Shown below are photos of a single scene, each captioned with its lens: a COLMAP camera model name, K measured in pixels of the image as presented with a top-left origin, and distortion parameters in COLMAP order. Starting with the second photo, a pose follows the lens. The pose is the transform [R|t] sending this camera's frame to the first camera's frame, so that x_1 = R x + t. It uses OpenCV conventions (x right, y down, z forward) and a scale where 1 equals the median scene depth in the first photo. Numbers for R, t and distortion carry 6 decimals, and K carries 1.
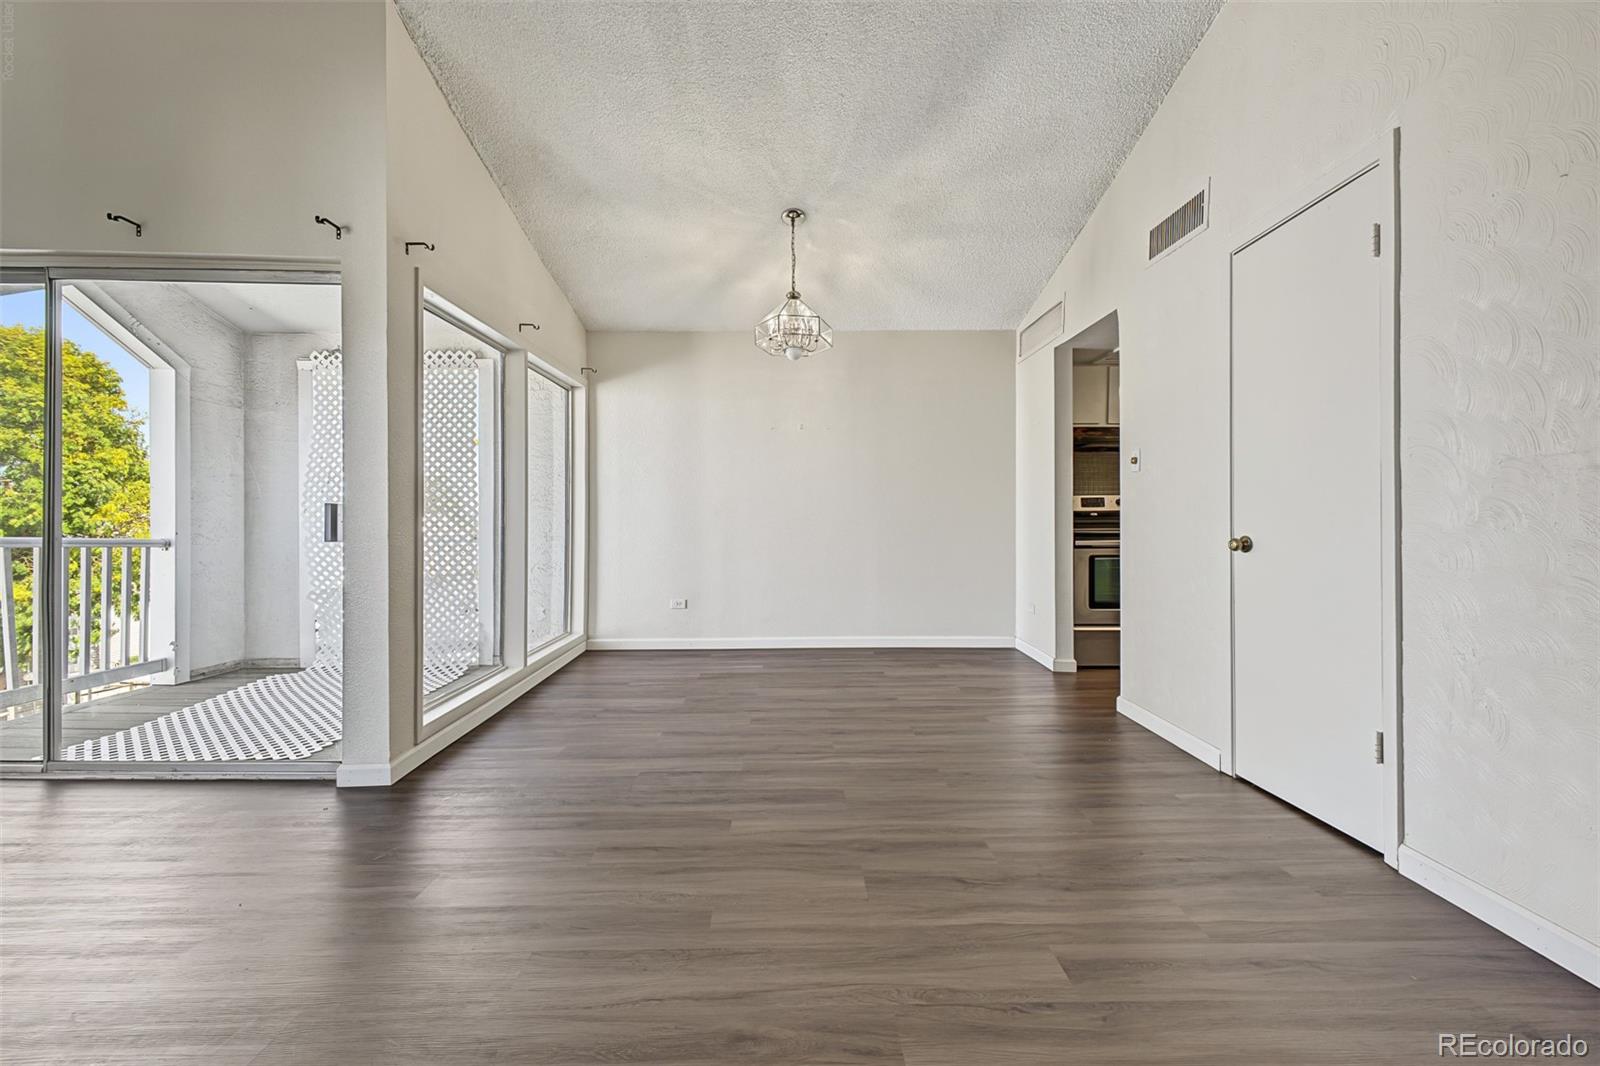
lens RADIAL K [[628.4, 0, 801.9], [0, 628.4, 534.6], [0, 0, 1]] dist [0.017726, -0.006395]
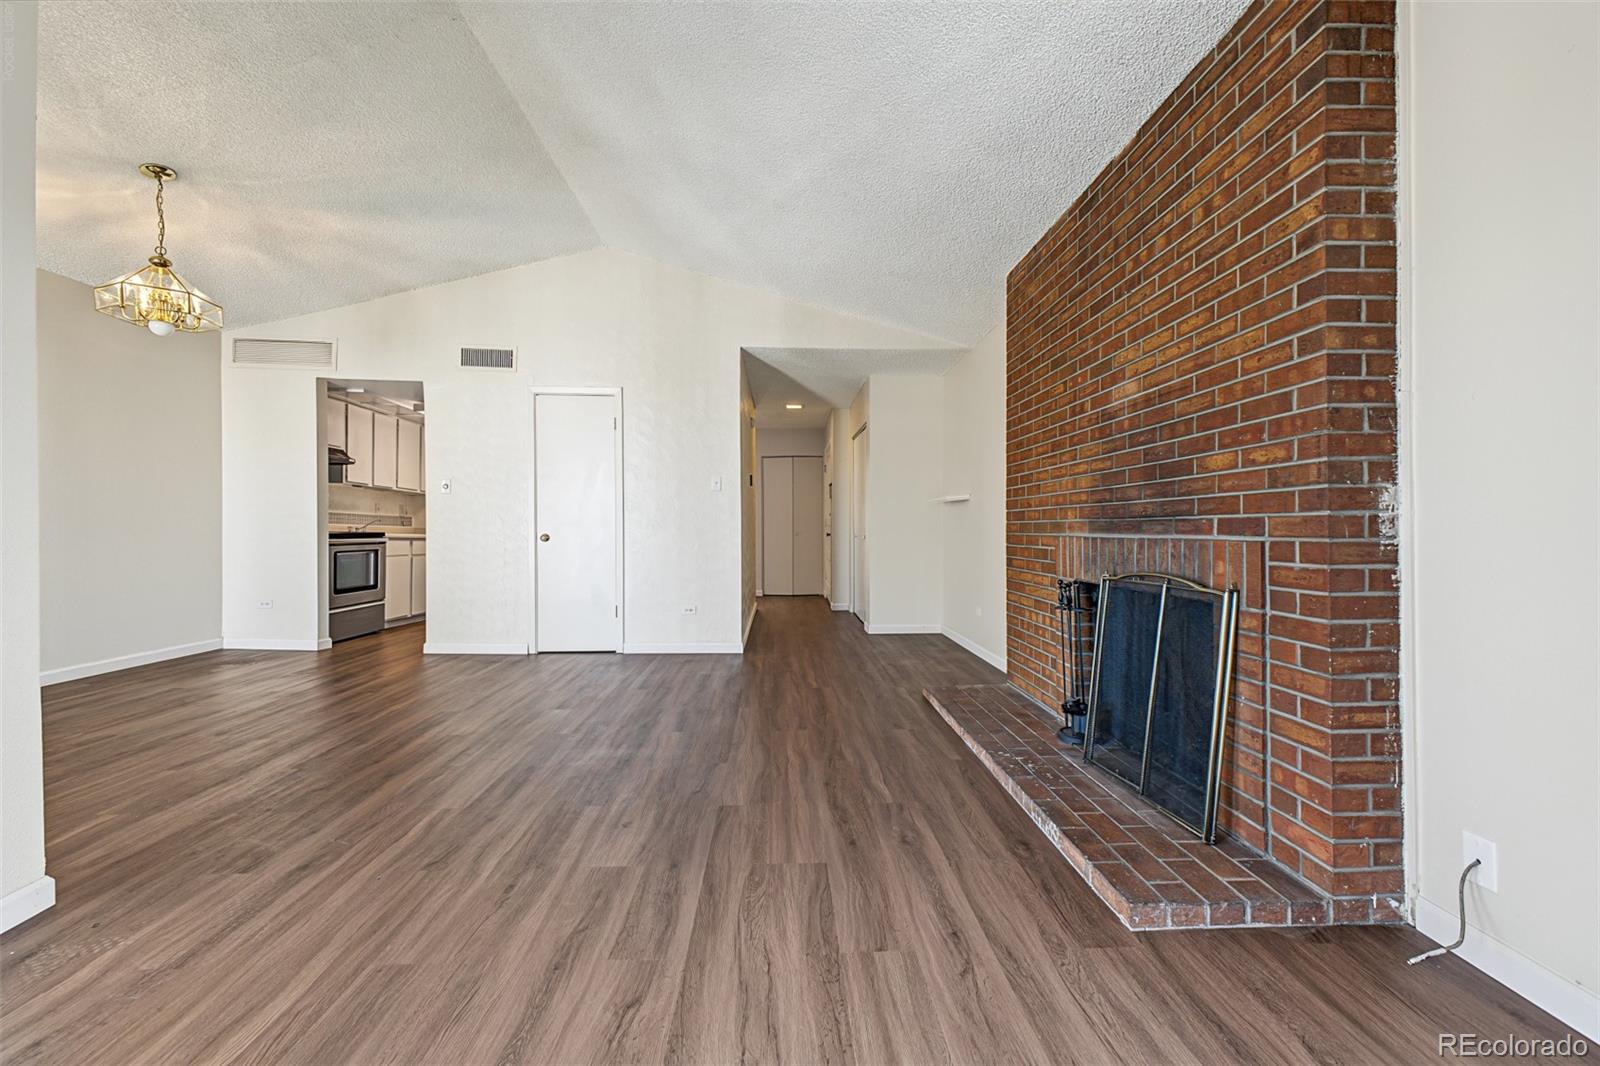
lens RADIAL K [[622.3, 0, 792.7], [0, 622.3, 533.9], [0, 0, 1]] dist [0.018689, -0.006961]
pose [[-0.010798, -0.005785, 0.999925, -0.771024], [0.006684, 0.999961, 0.005857, -0.002274], [-0.999919, 0.006746, -0.010759, 0.119320]]
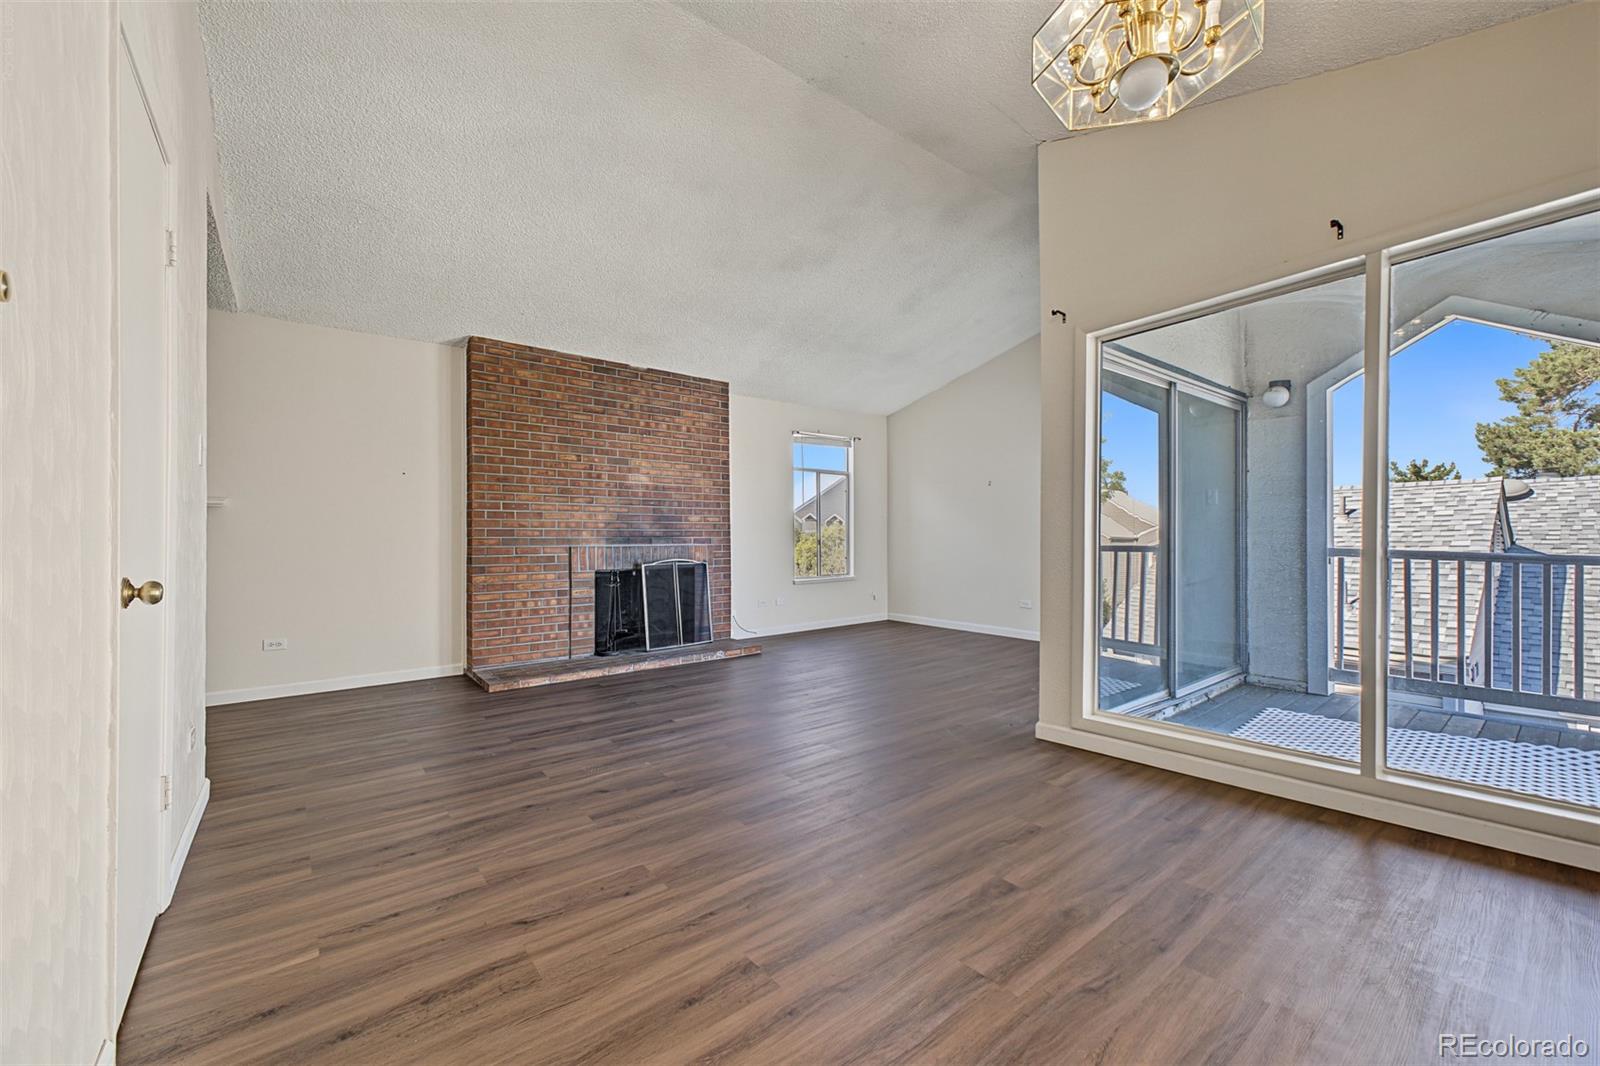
lens RADIAL K [[628.4, 0, 801.9], [0, 628.4, 534.6], [0, 0, 1]] dist [0.017726, -0.006395]
pose [[-0.784024, -0.002846, -0.620723, 0.321336], [-0.004427, 0.999990, 0.001008, -0.018450], [0.620714, 0.003538, -0.784029, 0.990357]]
